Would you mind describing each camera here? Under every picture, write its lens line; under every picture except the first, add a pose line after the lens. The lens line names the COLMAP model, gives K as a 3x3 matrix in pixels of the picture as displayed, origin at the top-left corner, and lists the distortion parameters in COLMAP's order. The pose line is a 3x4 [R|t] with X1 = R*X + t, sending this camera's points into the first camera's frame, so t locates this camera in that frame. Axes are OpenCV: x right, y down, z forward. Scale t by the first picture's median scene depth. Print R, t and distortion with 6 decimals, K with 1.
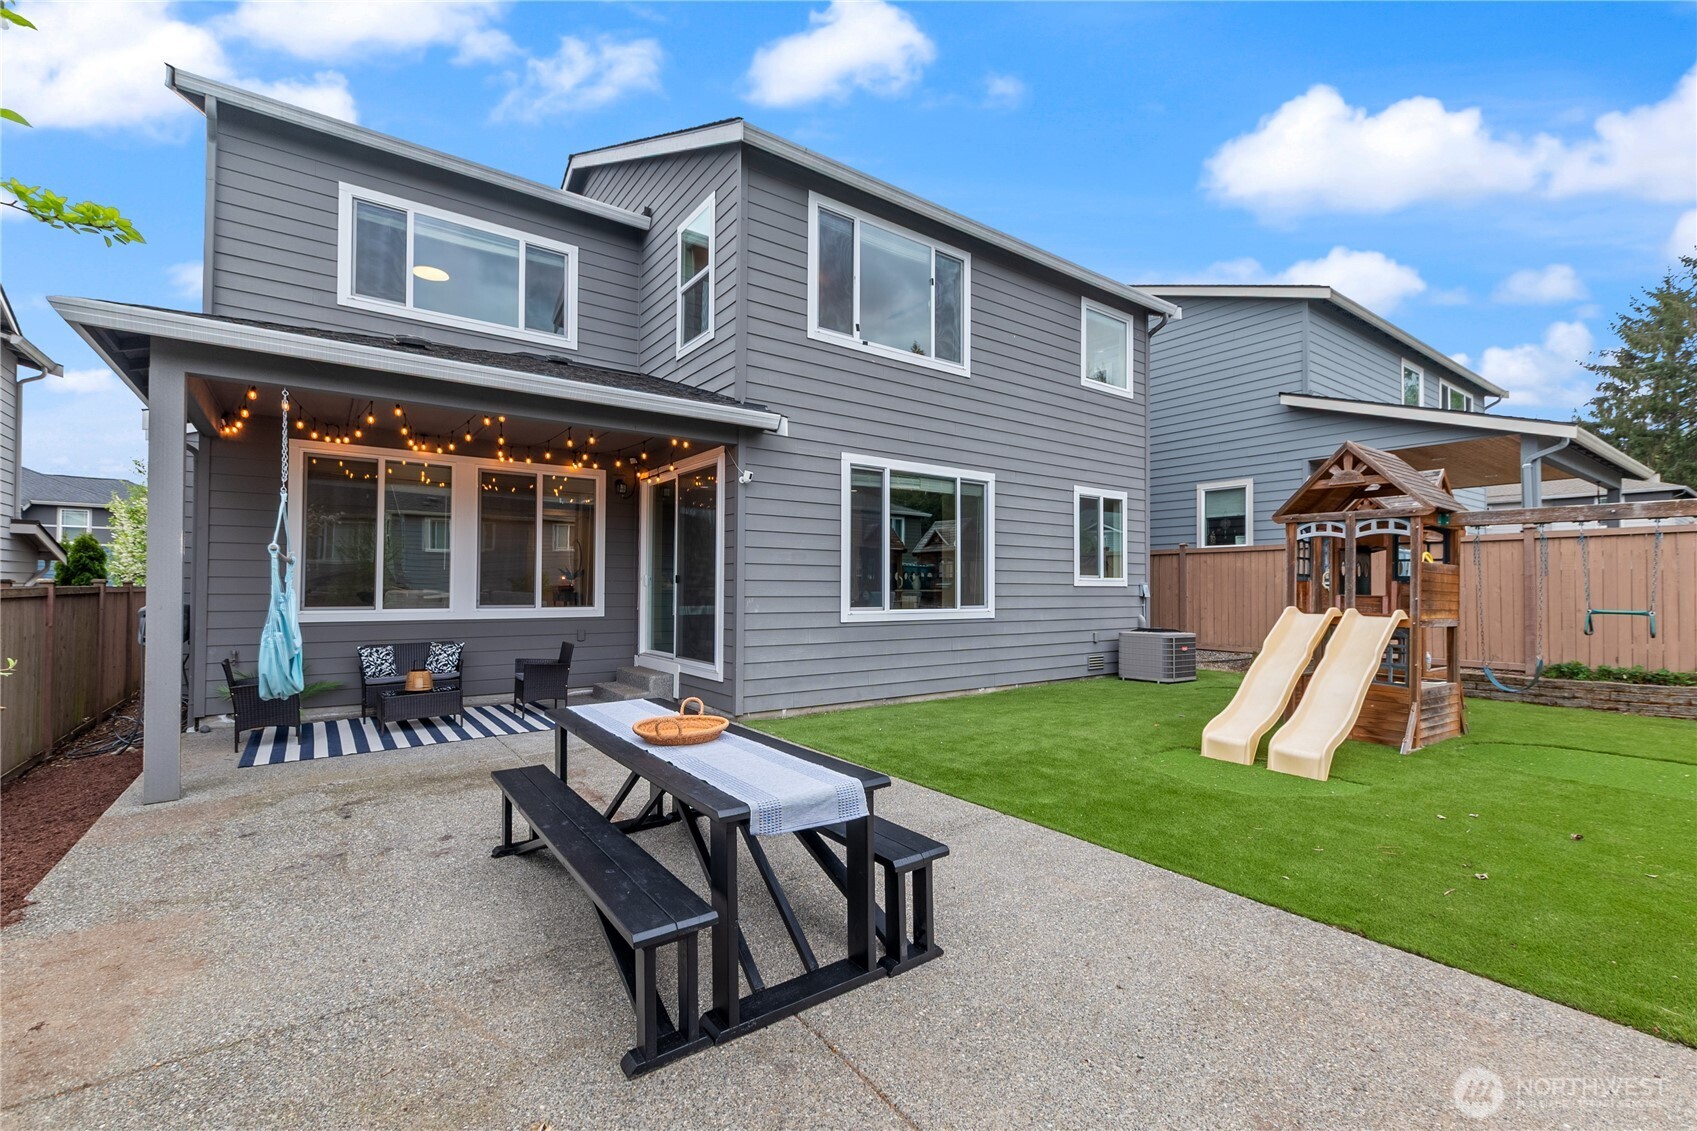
lens RADIAL K [[730.5, 0, 848.3], [0, 730.5, 575.4], [0, 0, 1]] dist [0.010072, -0.002690]
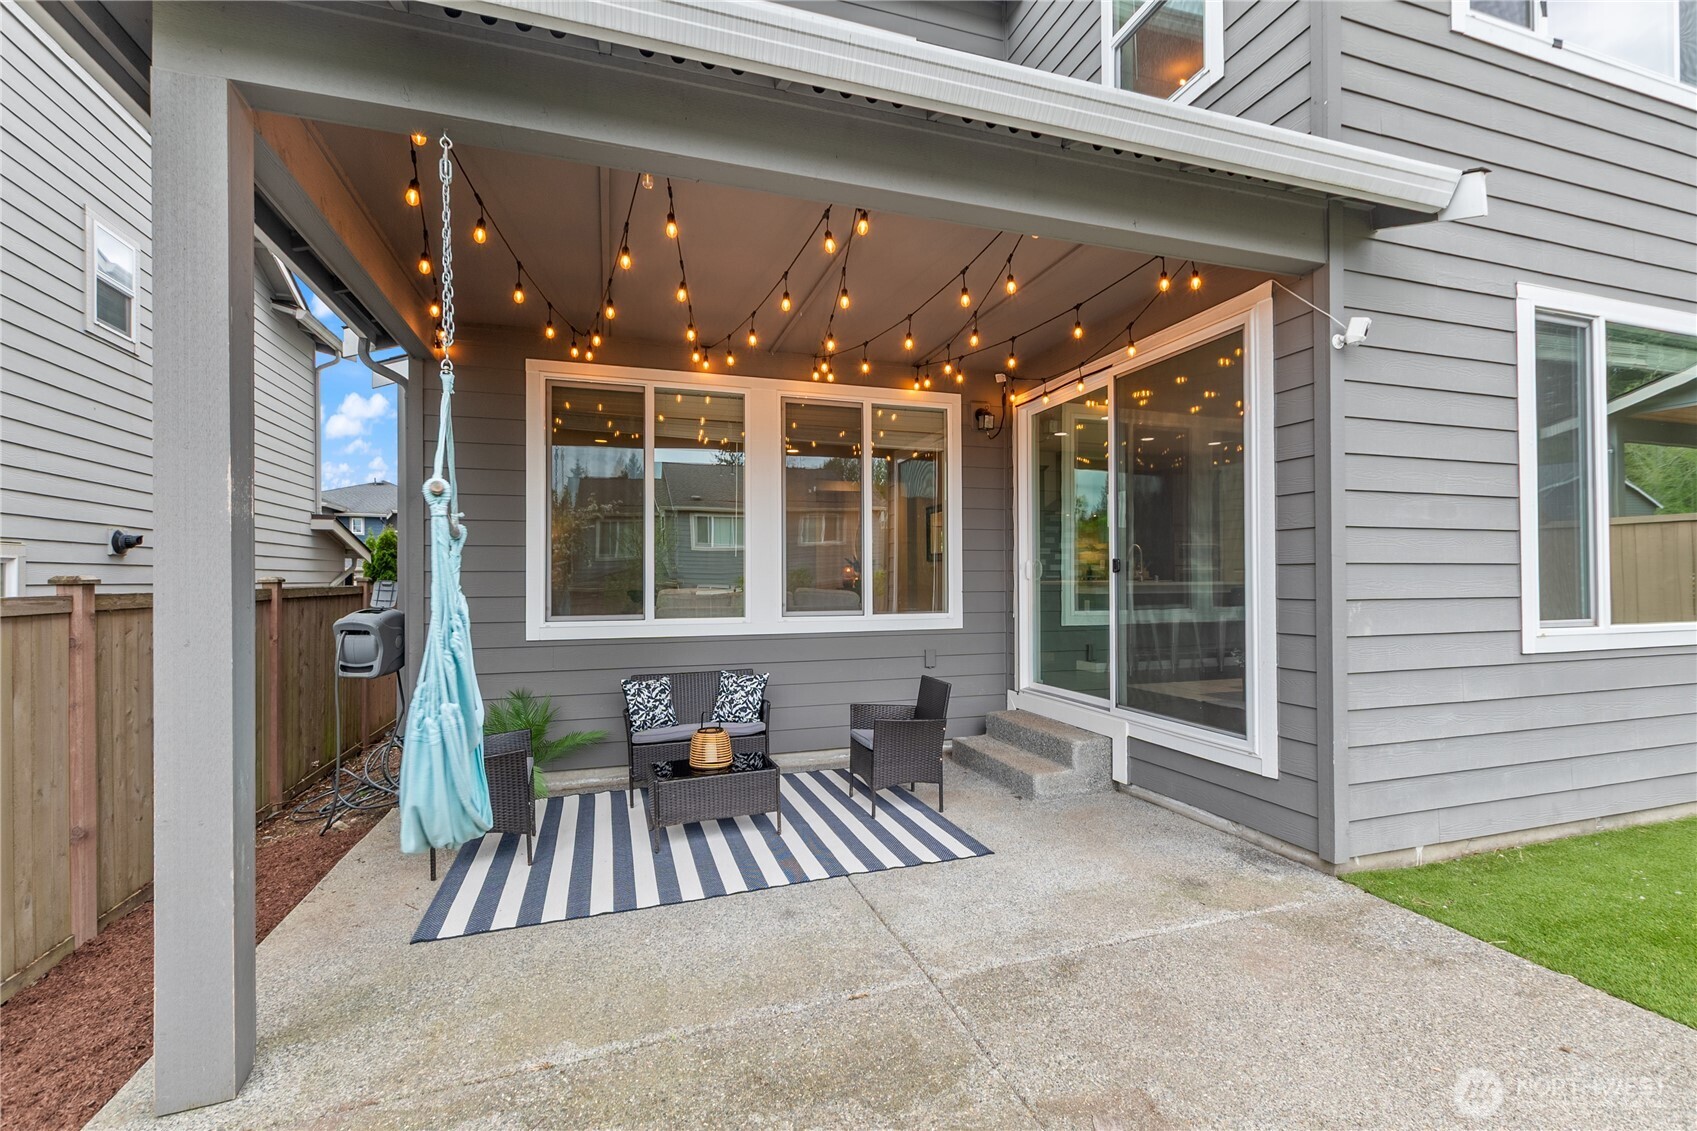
lens RADIAL K [[730.5, 0, 849.8], [0, 730.5, 575.6], [0, 0, 1]] dist [0.010072, -0.002690]
pose [[0.952081, -0.011756, -0.305620, -0.269002], [0.015078, 0.999850, 0.008509, 0.004957], [0.305474, -0.012709, 0.952116, 0.431295]]
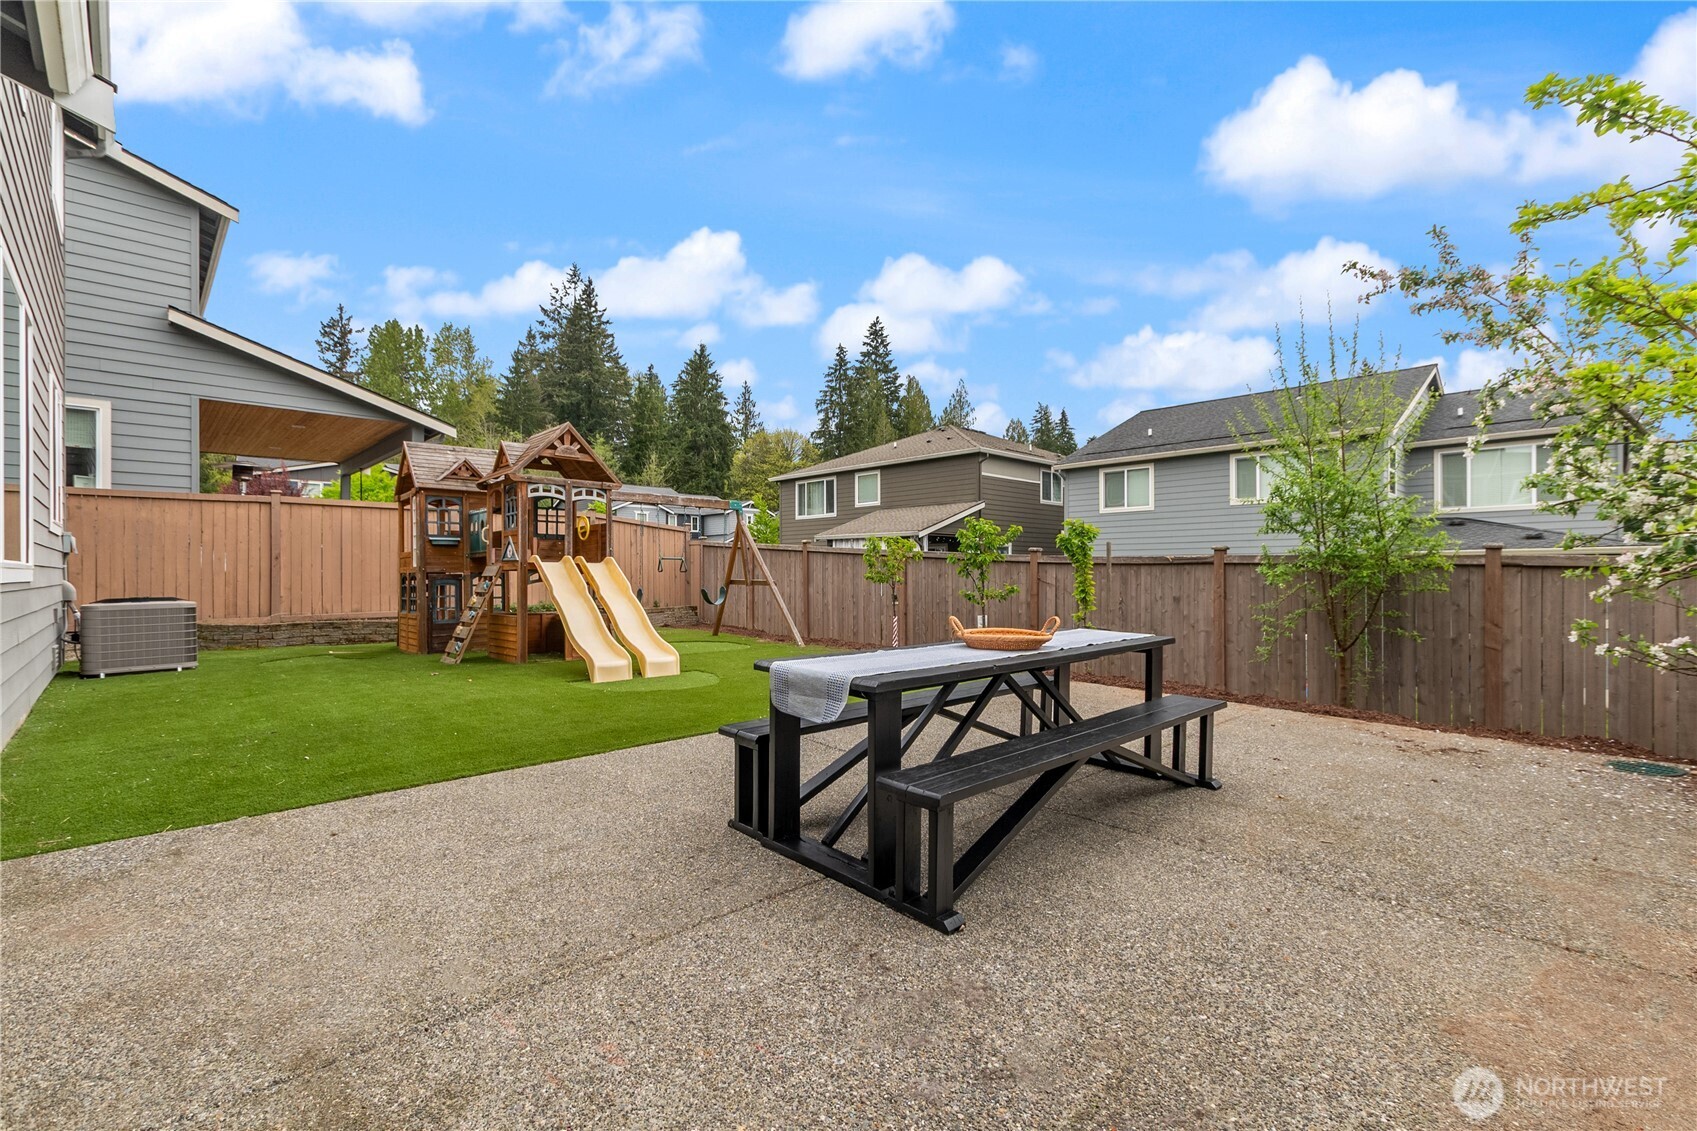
lens RADIAL K [[730.5, 0, 855.7], [0, 730.5, 567.4], [0, 0, 1]] dist [0.010072, -0.002690]
pose [[-0.144667, 0.001796, 0.989479, -0.503317], [-0.015689, 0.999868, -0.004109, 0.049140], [-0.989356, -0.016118, -0.144619, 0.563659]]
